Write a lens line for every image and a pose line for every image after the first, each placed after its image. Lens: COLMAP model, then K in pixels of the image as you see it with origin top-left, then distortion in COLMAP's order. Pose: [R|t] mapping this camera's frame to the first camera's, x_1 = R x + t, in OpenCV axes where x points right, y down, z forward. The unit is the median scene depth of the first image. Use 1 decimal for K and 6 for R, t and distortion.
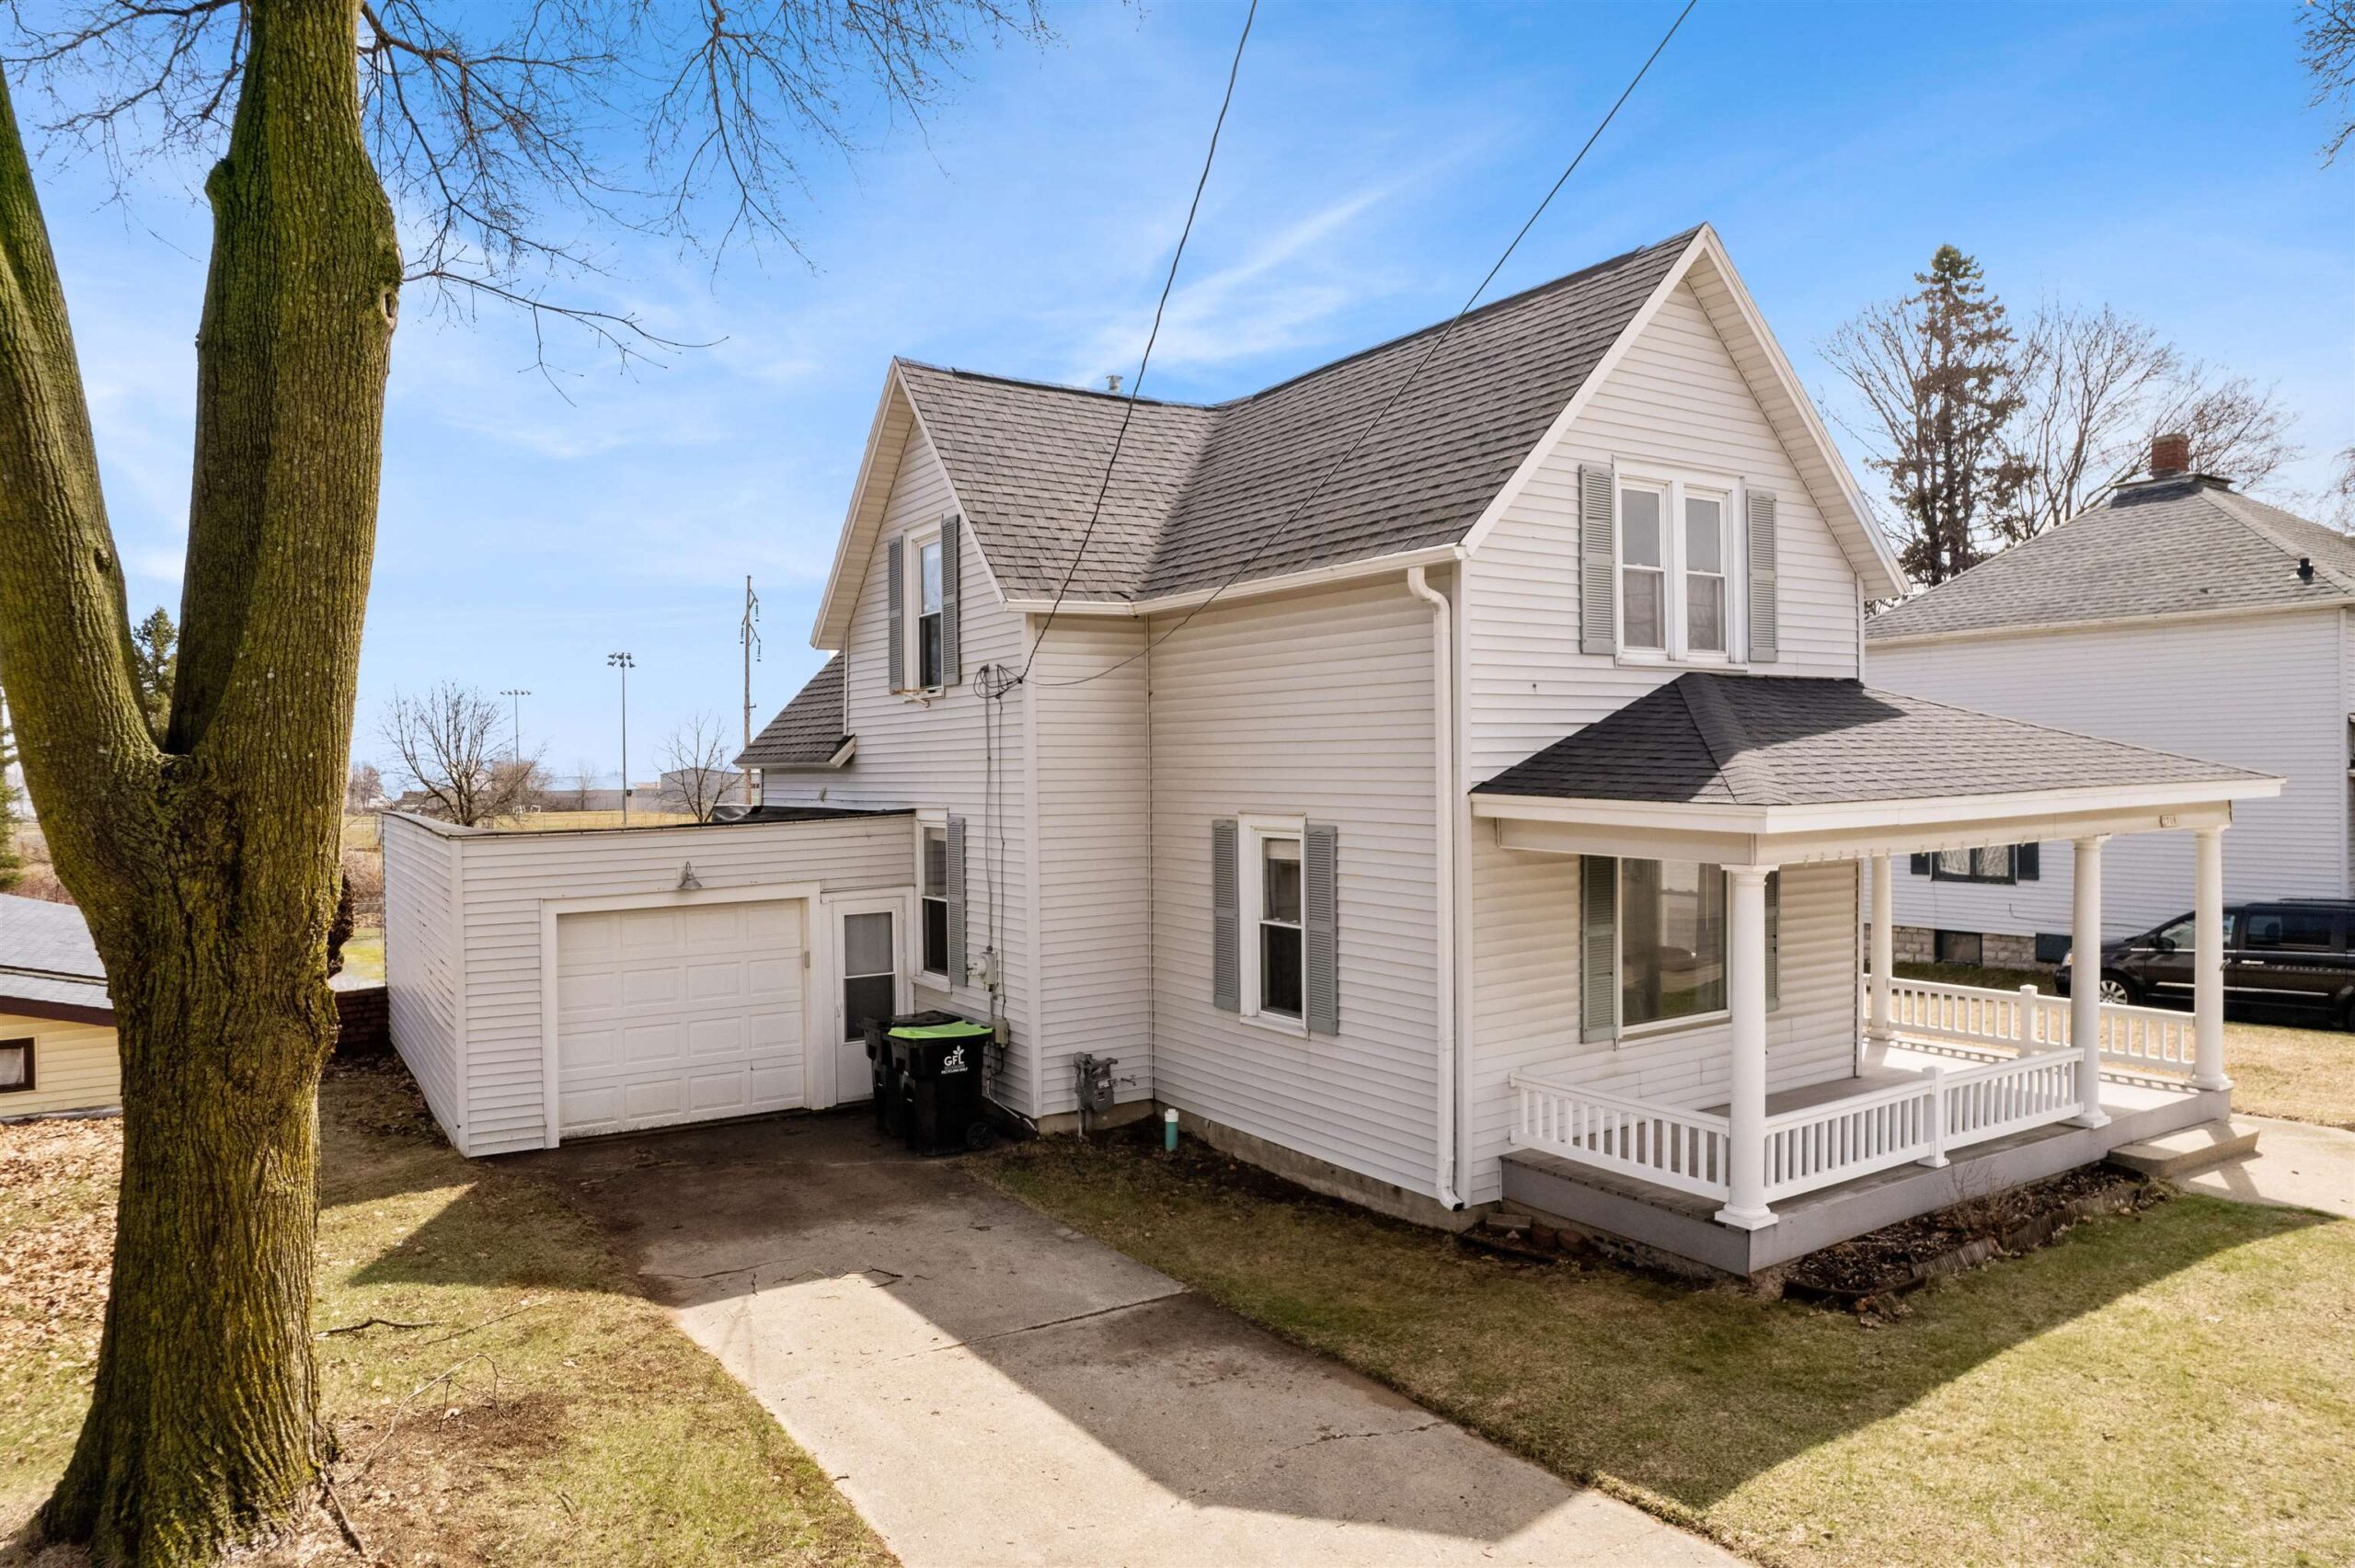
lens RADIAL K [[1491.9, 0, 1177.5], [0, 1491.9, 784.0], [0, 0, 1]] dist [-0.045562, 0.023007]
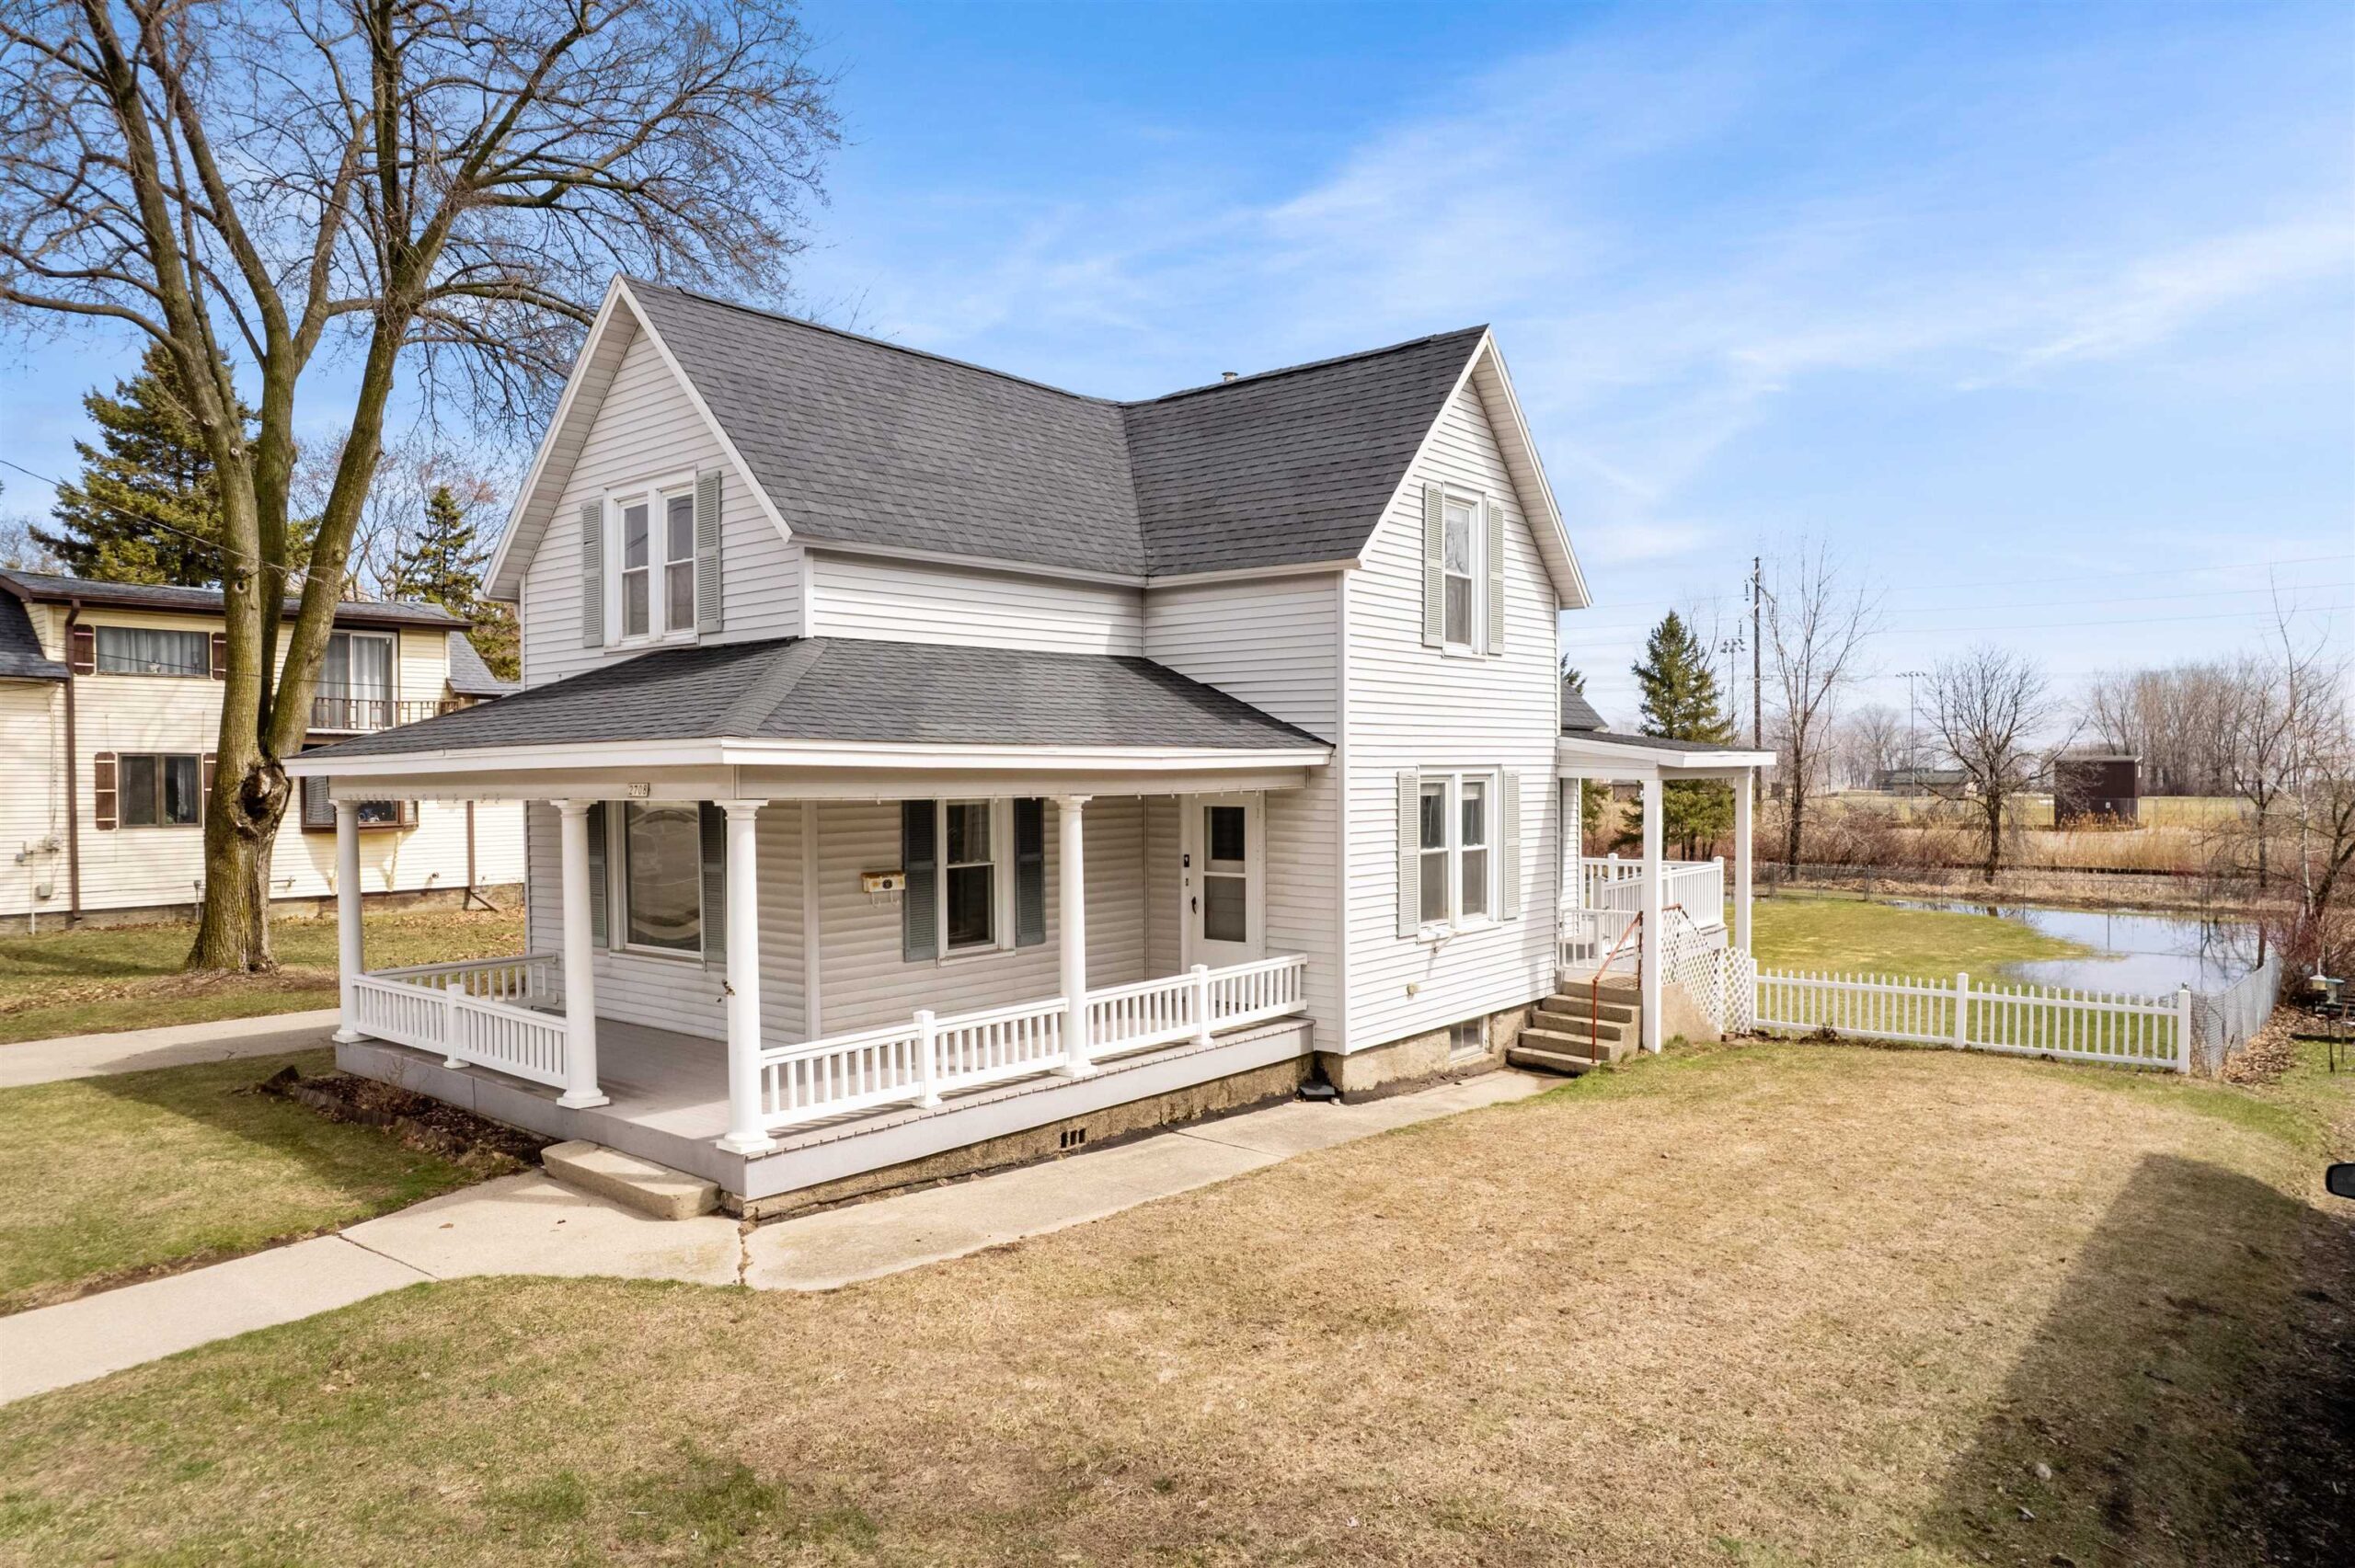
lens RADIAL K [[1491.9, 0, 1177.5], [0, 1491.9, 784.0], [0, 0, 1]] dist [-0.045562, 0.023007]
pose [[0.299774, 0.021898, -0.953759, 1.595194], [-0.005361, 0.999759, 0.021269, 0.001946], [0.953995, -0.001263, 0.299819, 1.050761]]
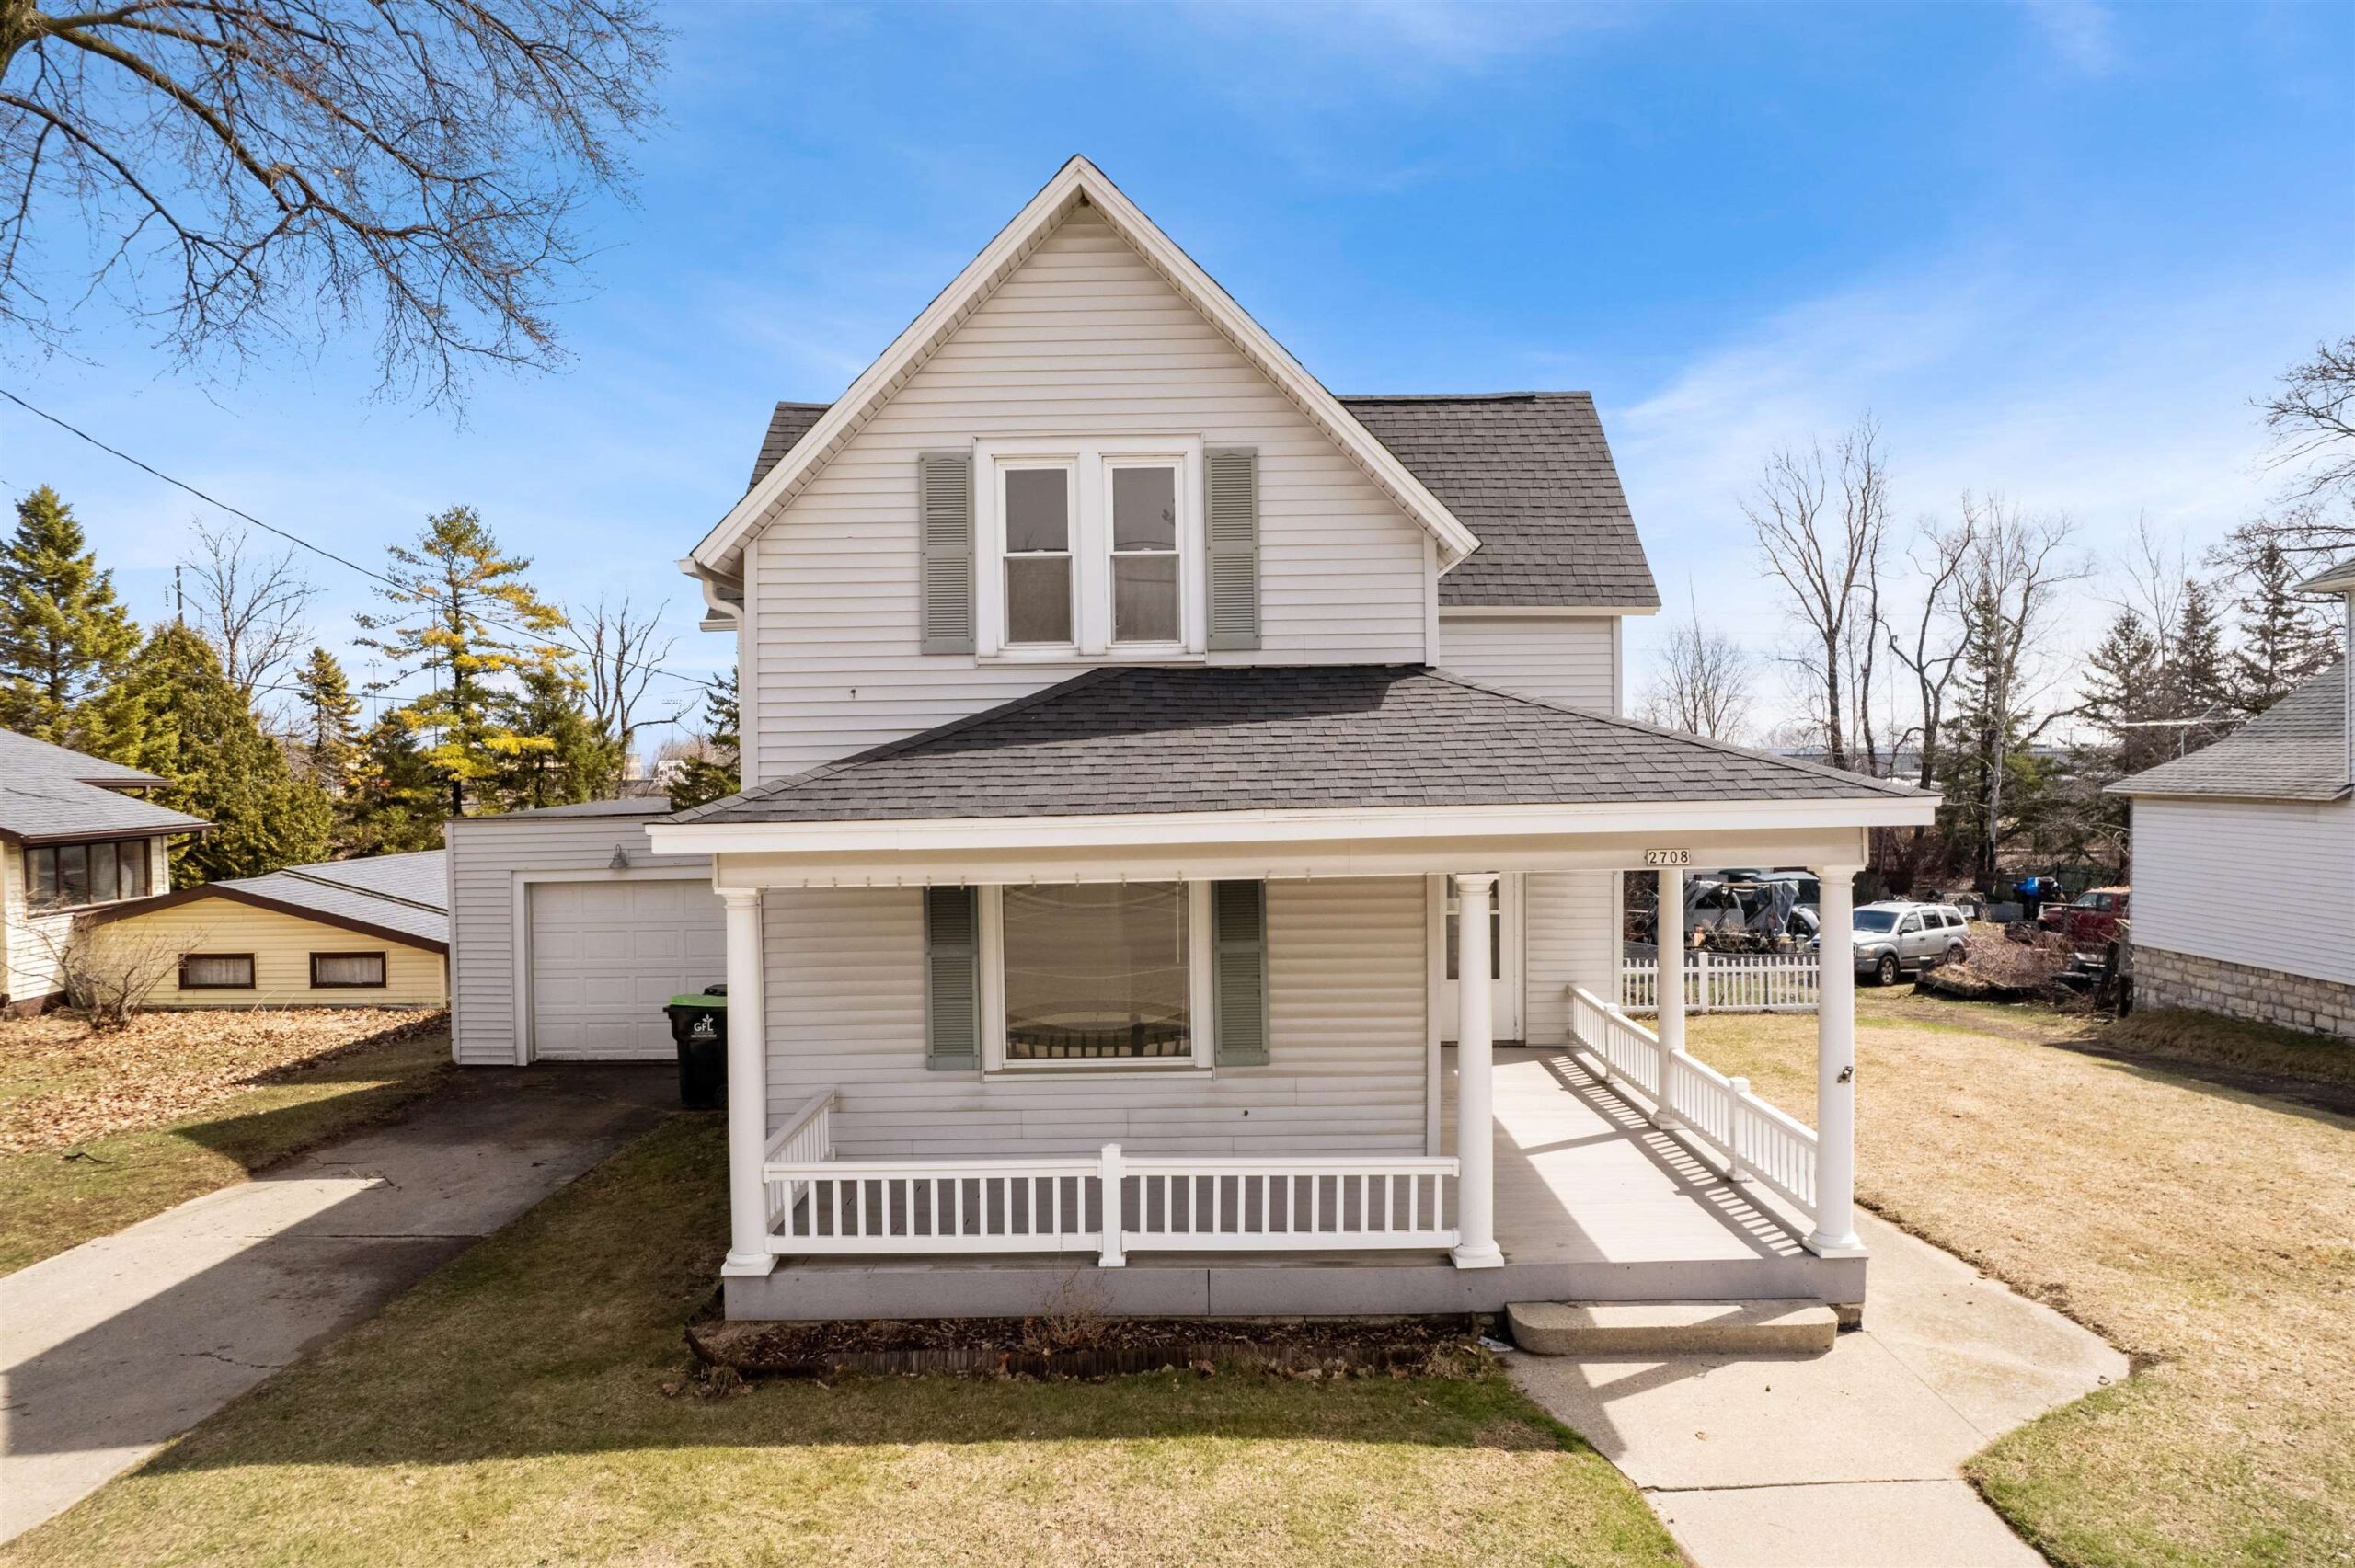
lens RADIAL K [[1491.9, 0, 1177.5], [0, 1491.9, 784.0], [0, 0, 1]] dist [-0.045562, 0.023007]
pose [[0.835820, 0.010480, -0.548903, 0.877223], [-0.003659, 0.999902, 0.013520, -0.018664], [0.548991, -0.009292, 0.835777, 0.287848]]
